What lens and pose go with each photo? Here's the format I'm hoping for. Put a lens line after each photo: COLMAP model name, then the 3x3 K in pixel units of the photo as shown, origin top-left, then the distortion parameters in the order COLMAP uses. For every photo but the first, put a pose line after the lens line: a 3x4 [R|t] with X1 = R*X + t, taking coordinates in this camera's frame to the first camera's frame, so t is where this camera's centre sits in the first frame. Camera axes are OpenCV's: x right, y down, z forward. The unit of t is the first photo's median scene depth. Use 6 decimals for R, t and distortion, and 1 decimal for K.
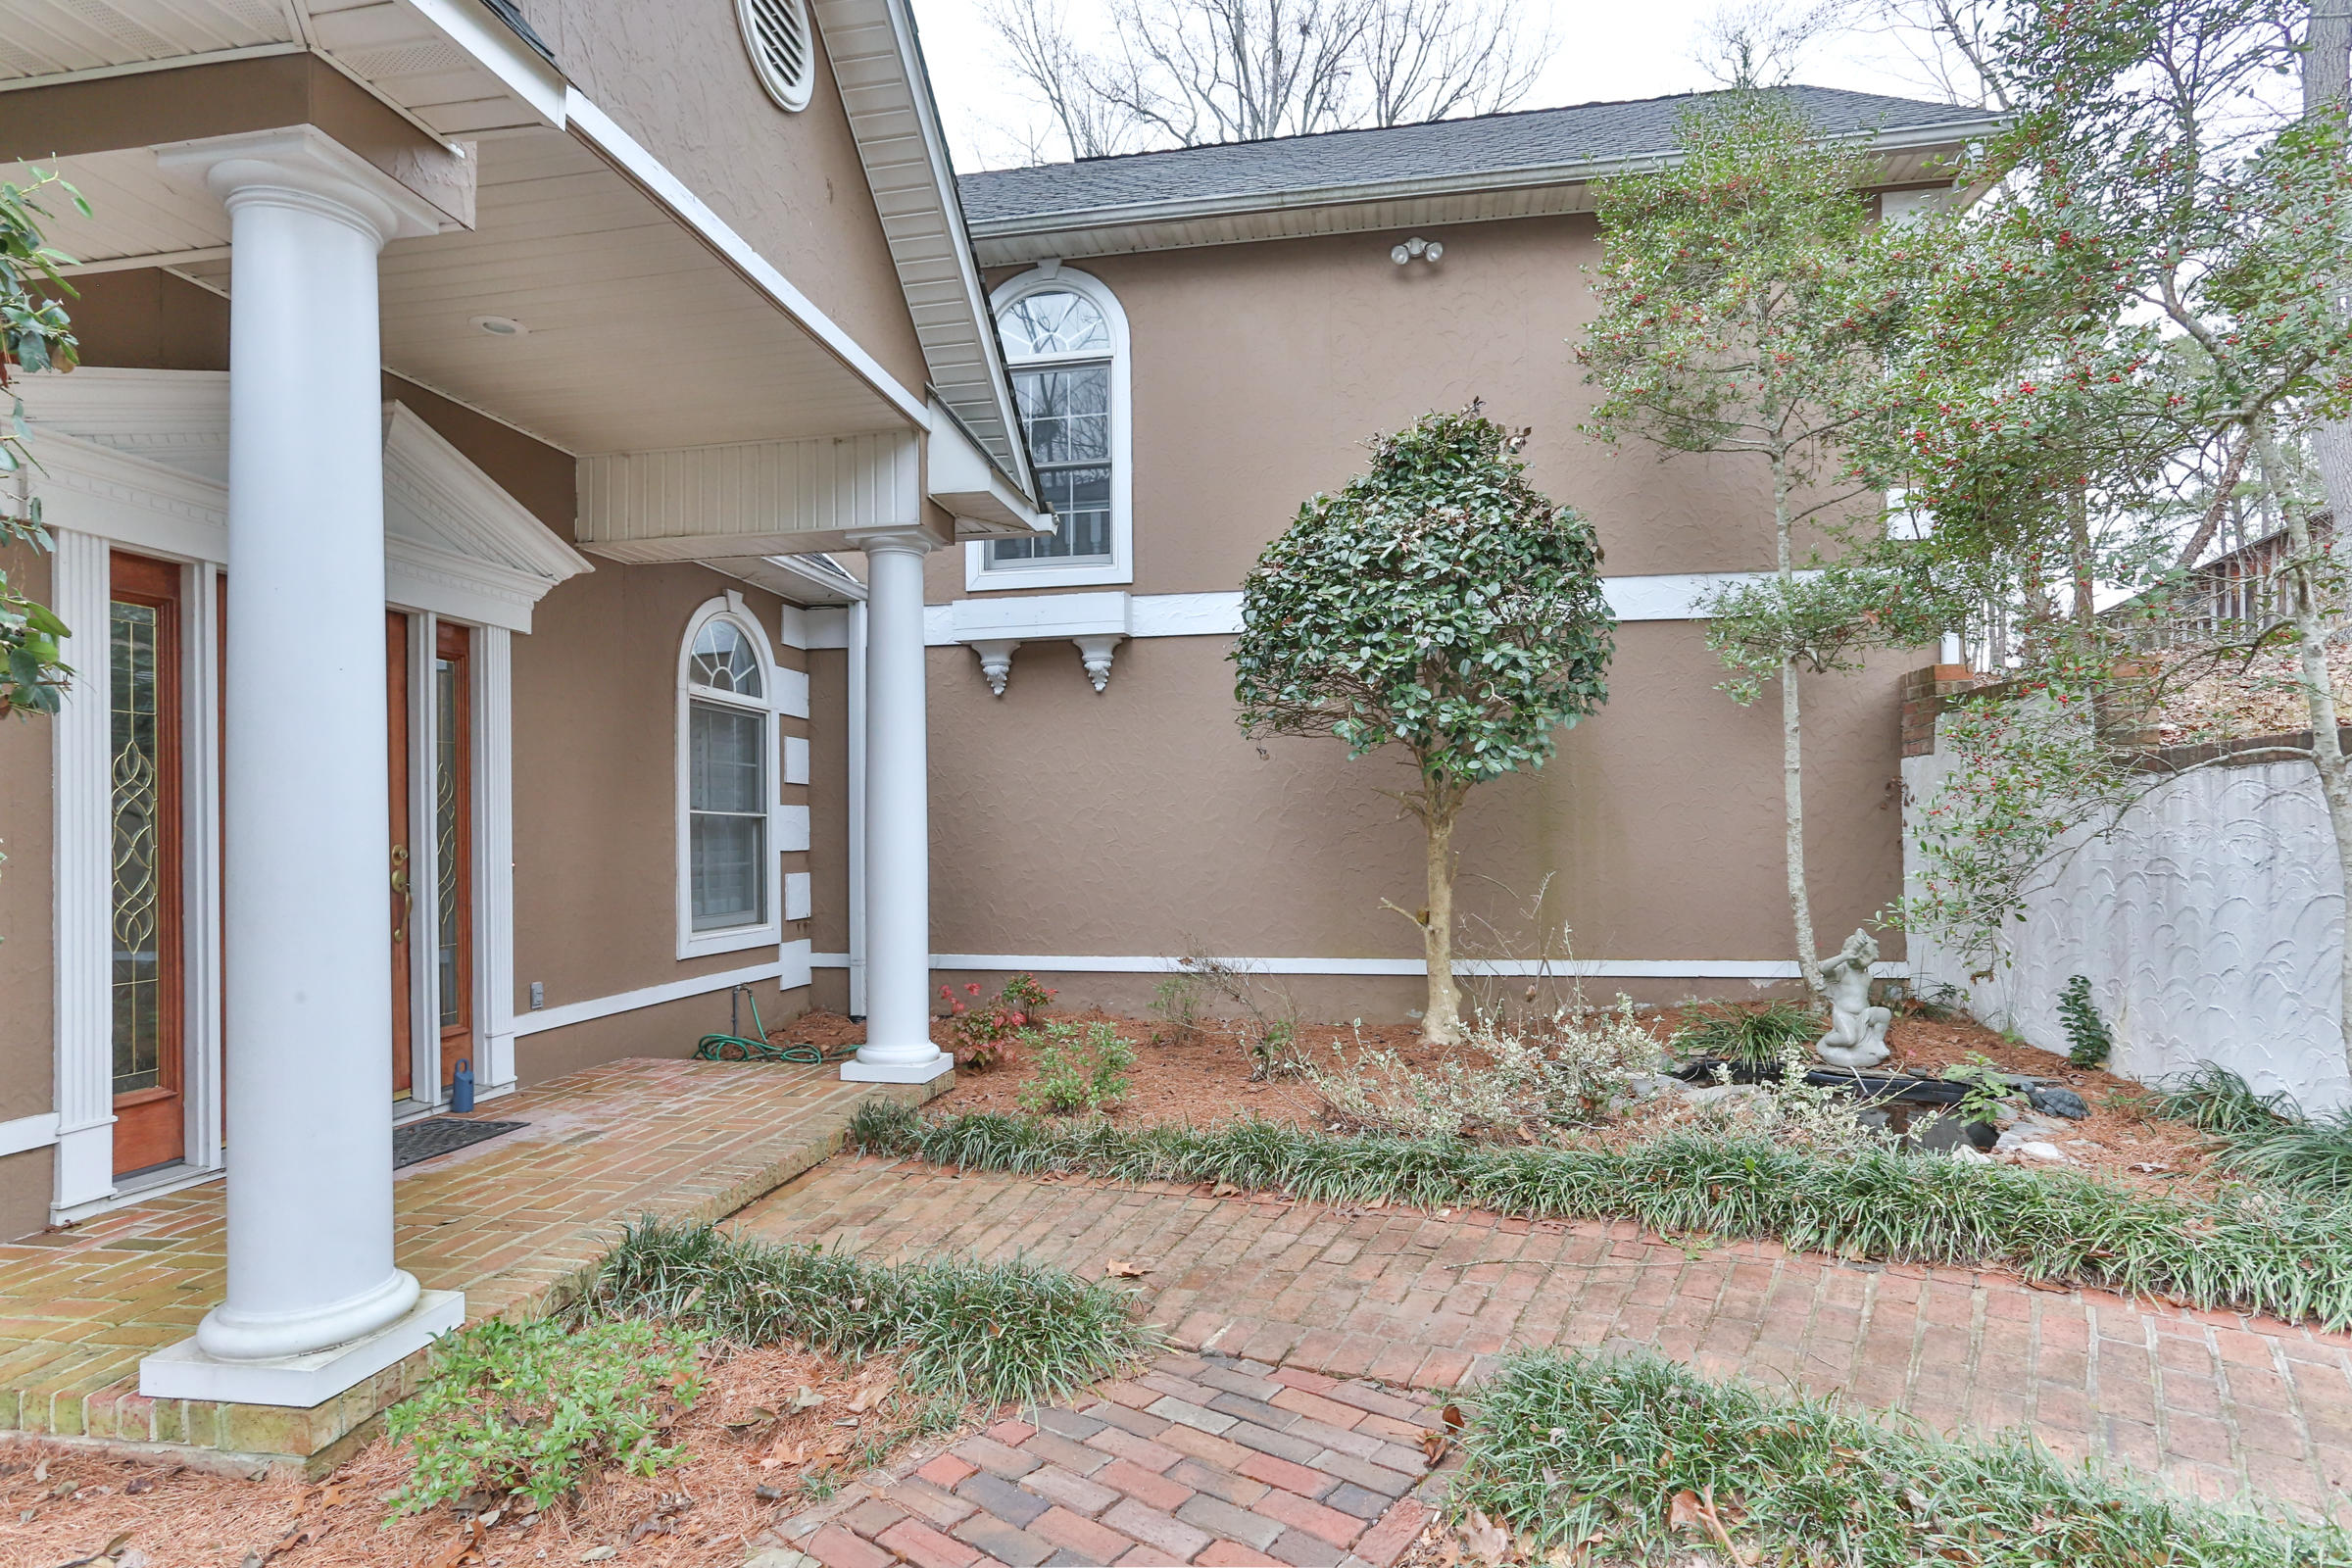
lens RADIAL K [[1213.8, 0, 1176.4], [0, 1213.8, 798.7], [0, 0, 1]] dist [-0.023879, 0.019569]
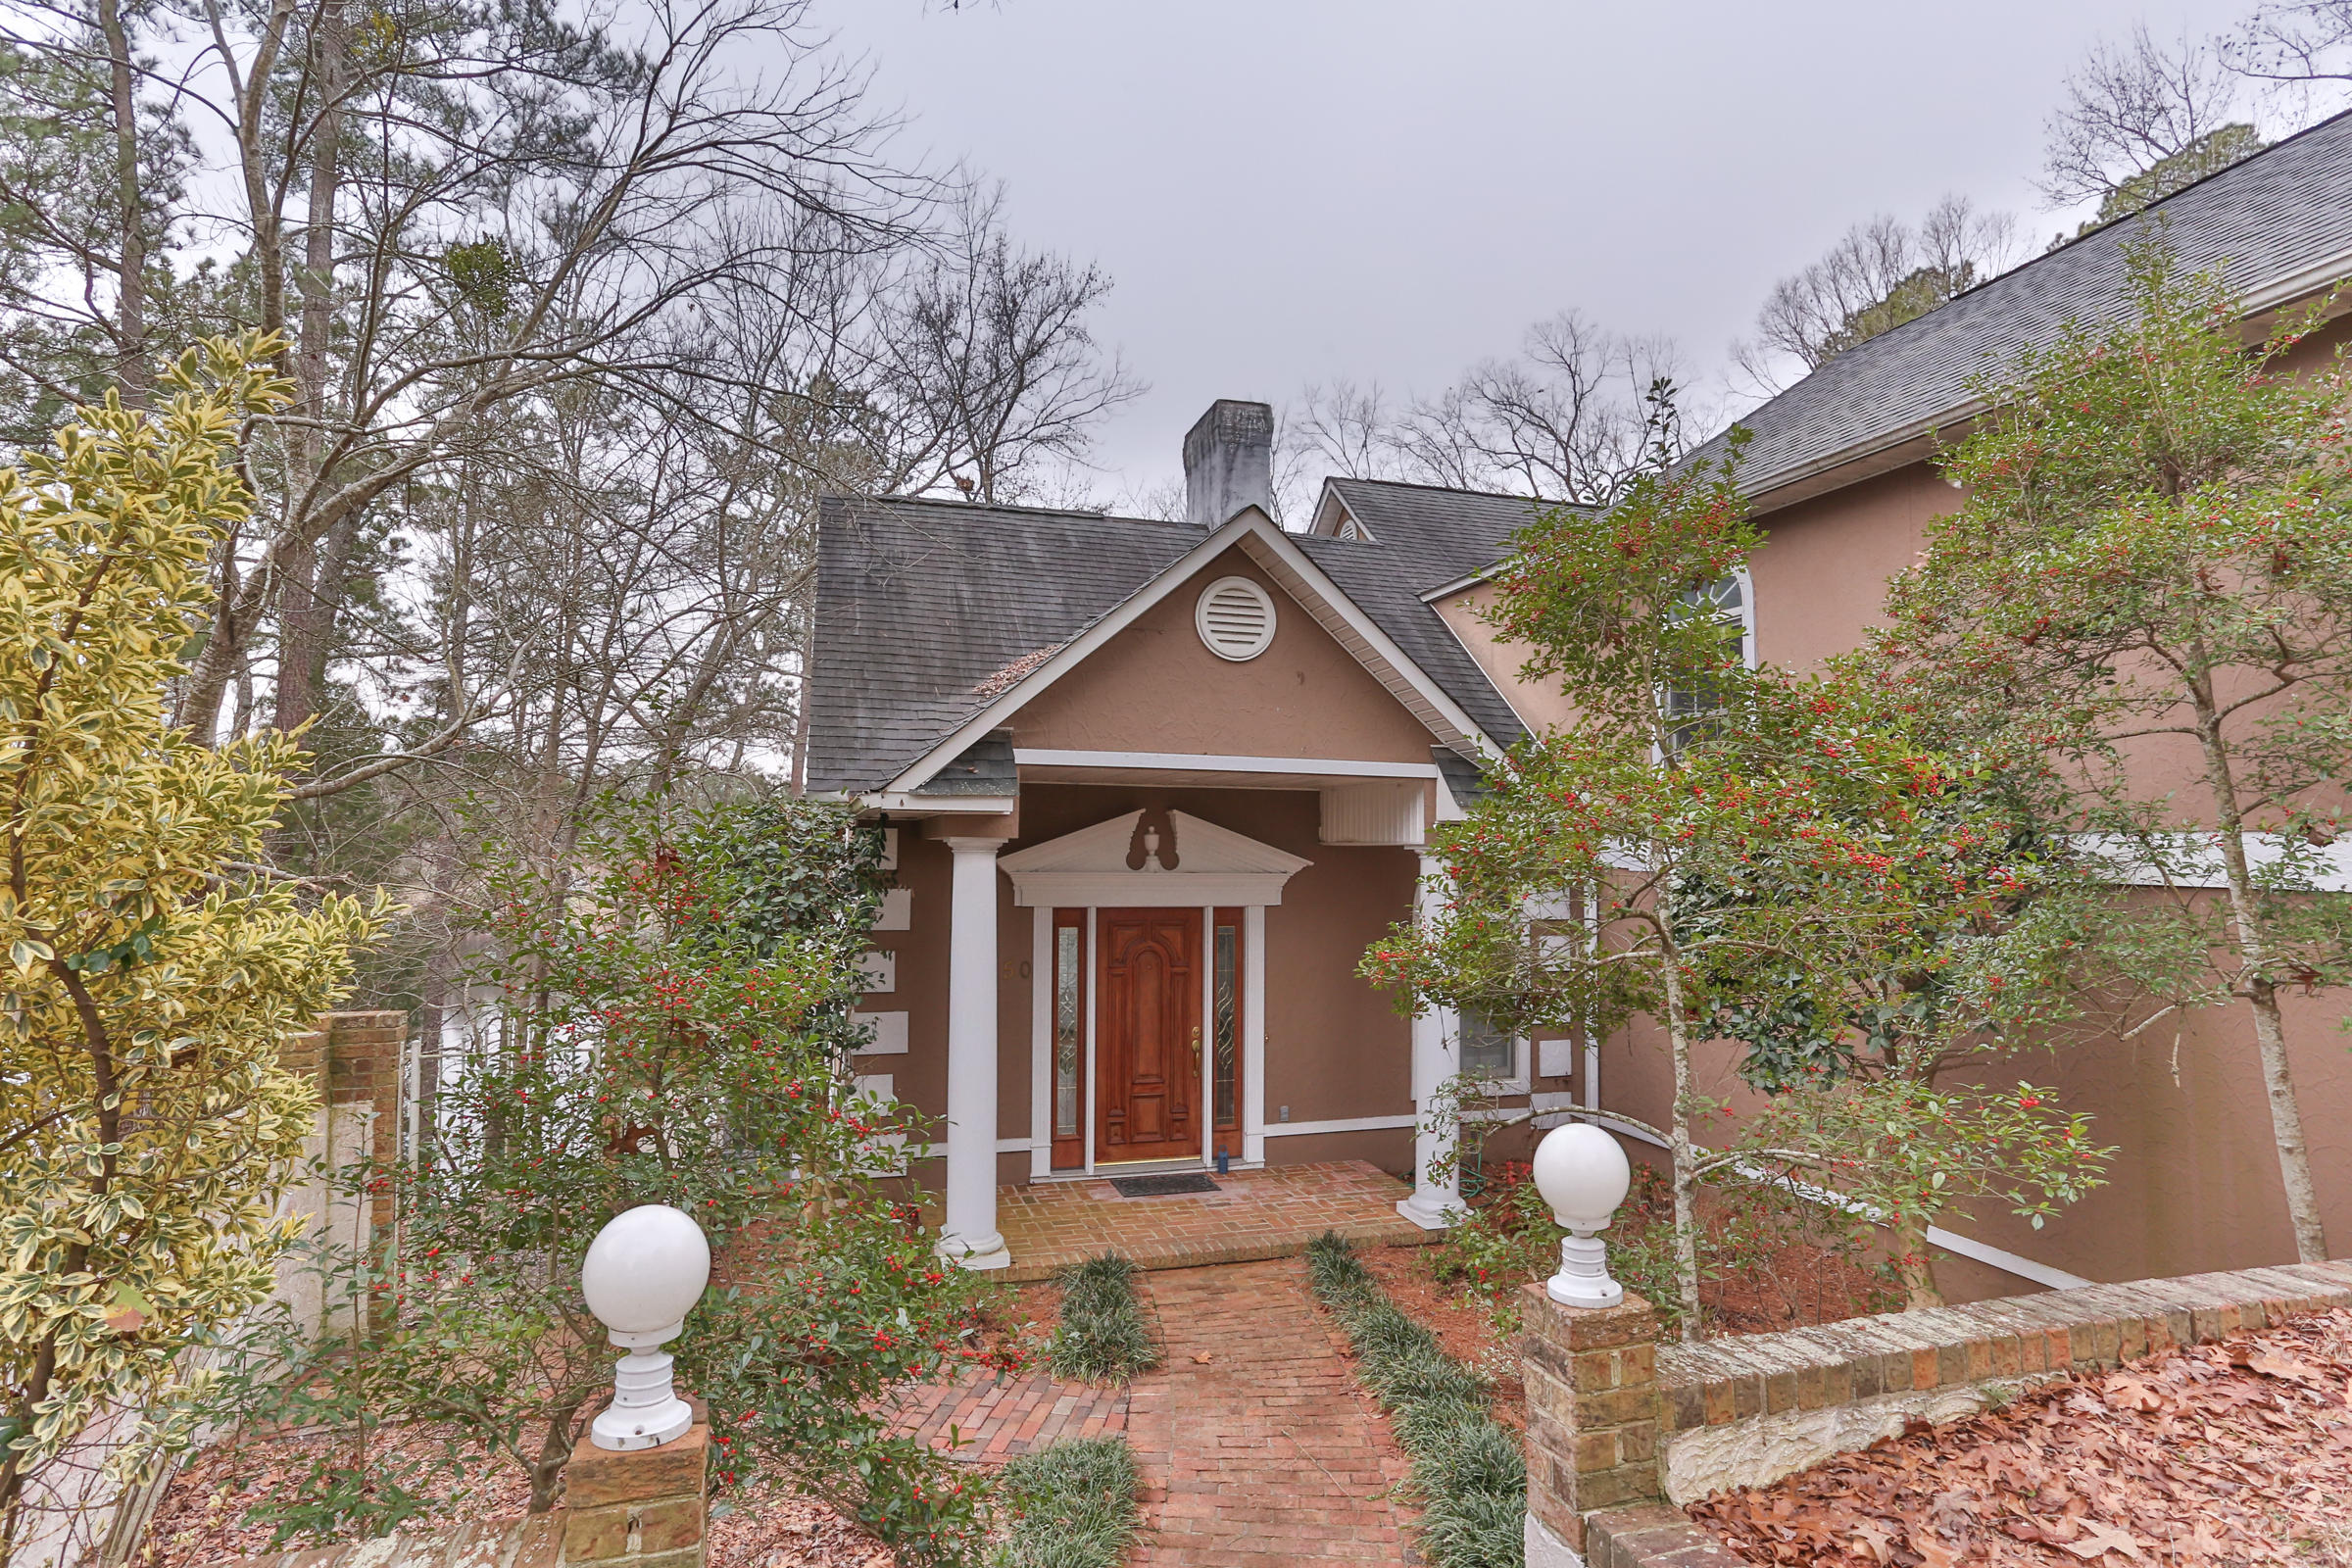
lens RADIAL K [[1213.8, 0, 1179.2], [0, 1213.8, 788.3], [0, 0, 1]] dist [-0.023879, 0.019569]
pose [[0.457178, -0.027902, -0.888937, 1.018585], [0.008763, 0.999601, -0.026869, -0.274846], [0.889332, 0.004495, 0.457240, 0.073665]]
